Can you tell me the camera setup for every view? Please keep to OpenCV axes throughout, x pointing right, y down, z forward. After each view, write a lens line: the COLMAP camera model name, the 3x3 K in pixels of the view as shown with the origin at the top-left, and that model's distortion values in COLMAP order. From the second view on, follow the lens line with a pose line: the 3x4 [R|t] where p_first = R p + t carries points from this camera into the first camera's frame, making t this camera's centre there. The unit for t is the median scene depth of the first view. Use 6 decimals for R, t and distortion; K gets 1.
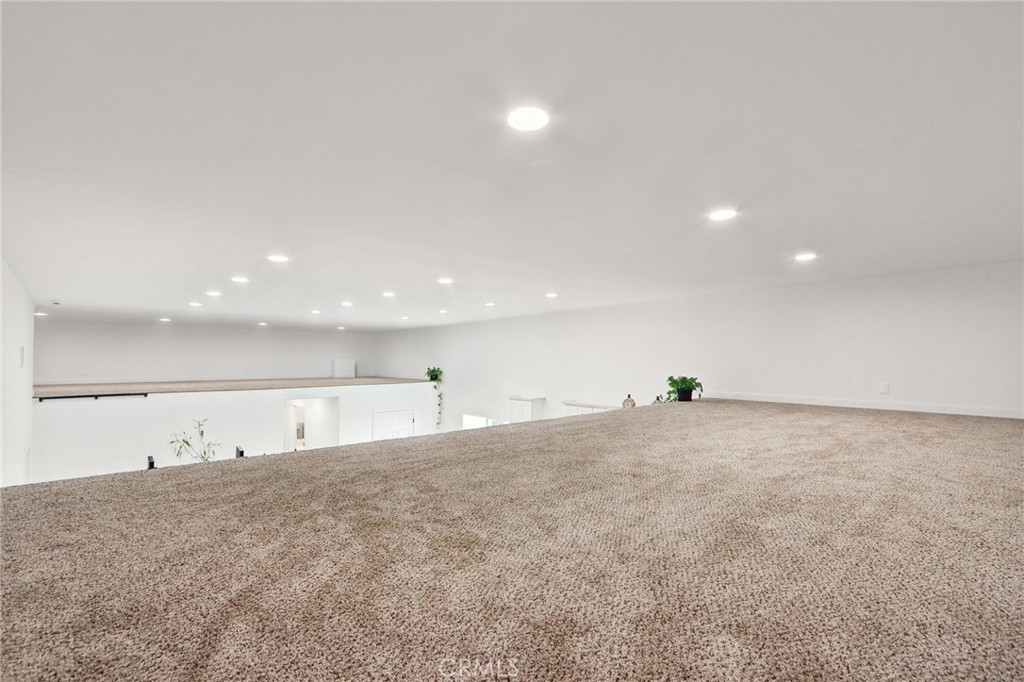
lens RADIAL K [[471.8, 0, 513.1], [0, 471.8, 345.9], [0, 0, 1]] dist [-0.015023, 0.001154]
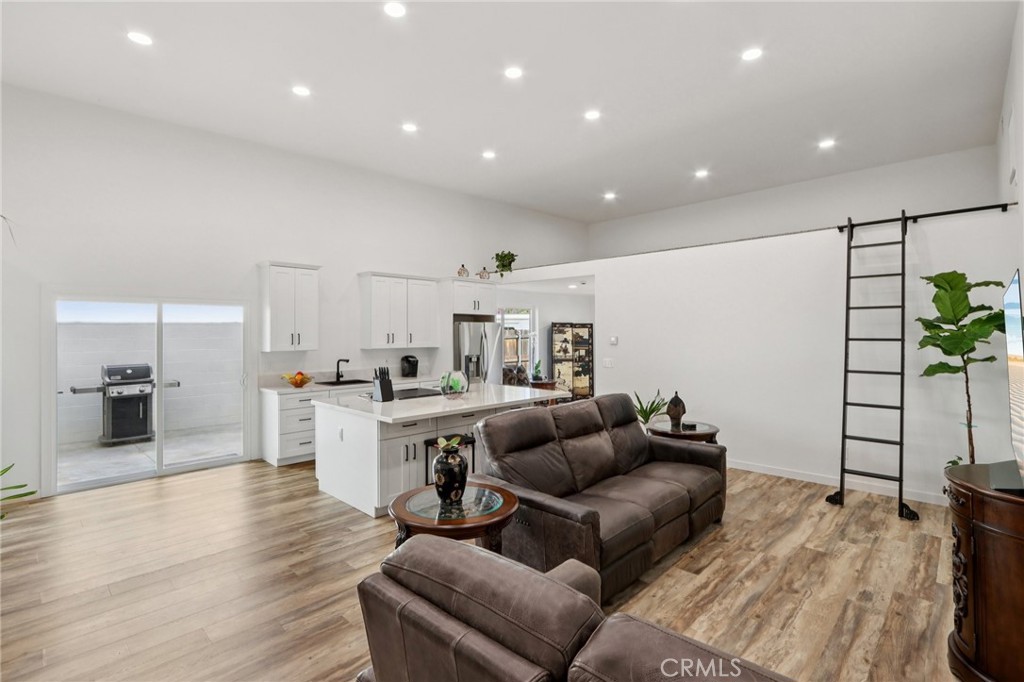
lens RADIAL K [[478.7, 0, 513.8], [0, 478.7, 334.1], [0, 0, 1]] dist [-0.003926, -0.000784]
pose [[-0.062833, 0.001732, 0.998023, -0.701619], [-0.019555, 0.999804, -0.002967, 0.208104], [-0.997832, -0.019703, -0.062787, 0.723887]]
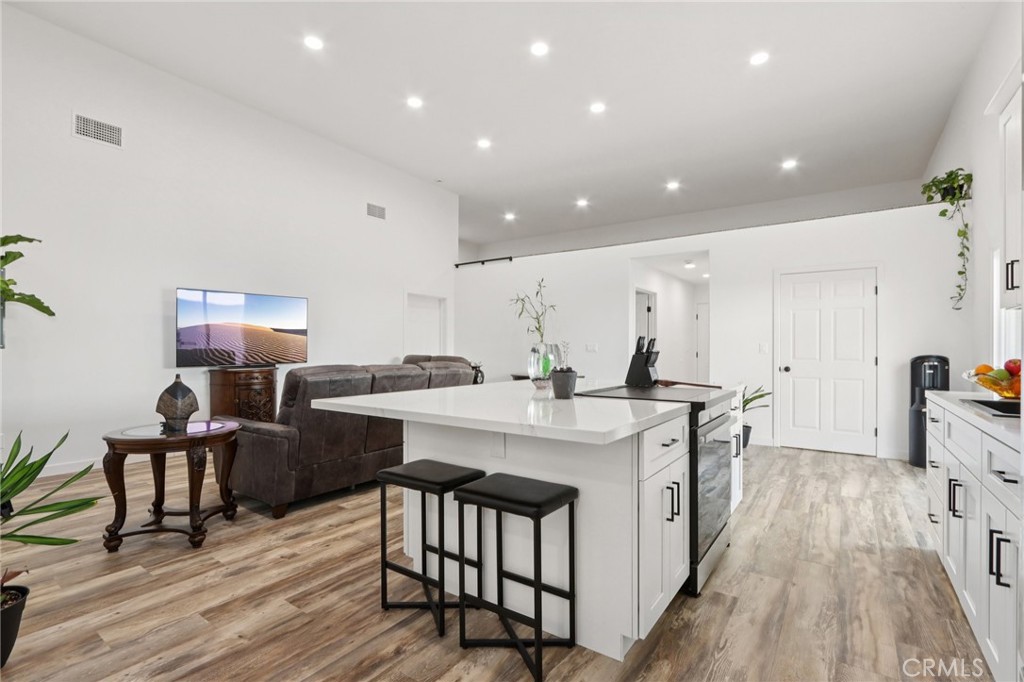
lens RADIAL K [[471.8, 0, 513.1], [0, 471.8, 345.9], [0, 0, 1]] dist [-0.015023, 0.001154]
pose [[0.213580, -0.002489, -0.976922, 0.210049], [0.019161, 0.999815, 0.001642, 0.253553], [0.976738, -0.019070, 0.213588, 0.661103]]
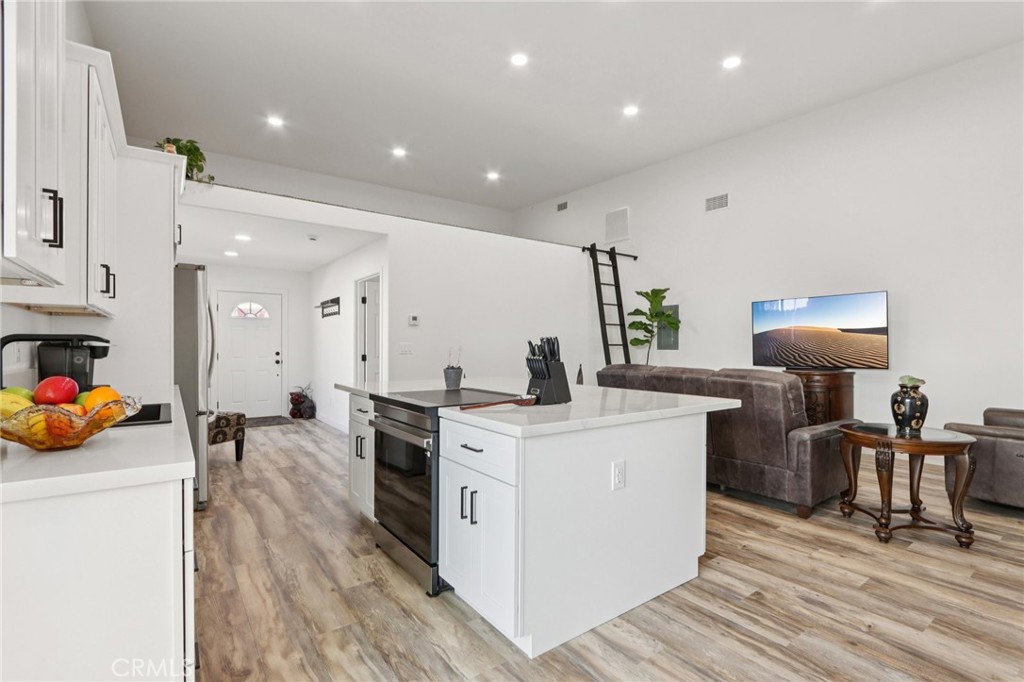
lens RADIAL K [[471.8, 0, 513.1], [0, 471.8, 345.9], [0, 0, 1]] dist [-0.015023, 0.001154]
pose [[-0.994507, -0.001530, 0.104663, -0.140825], [-0.003807, 0.999760, -0.021559, 0.259645], [-0.104605, -0.021839, -0.994274, 1.122101]]
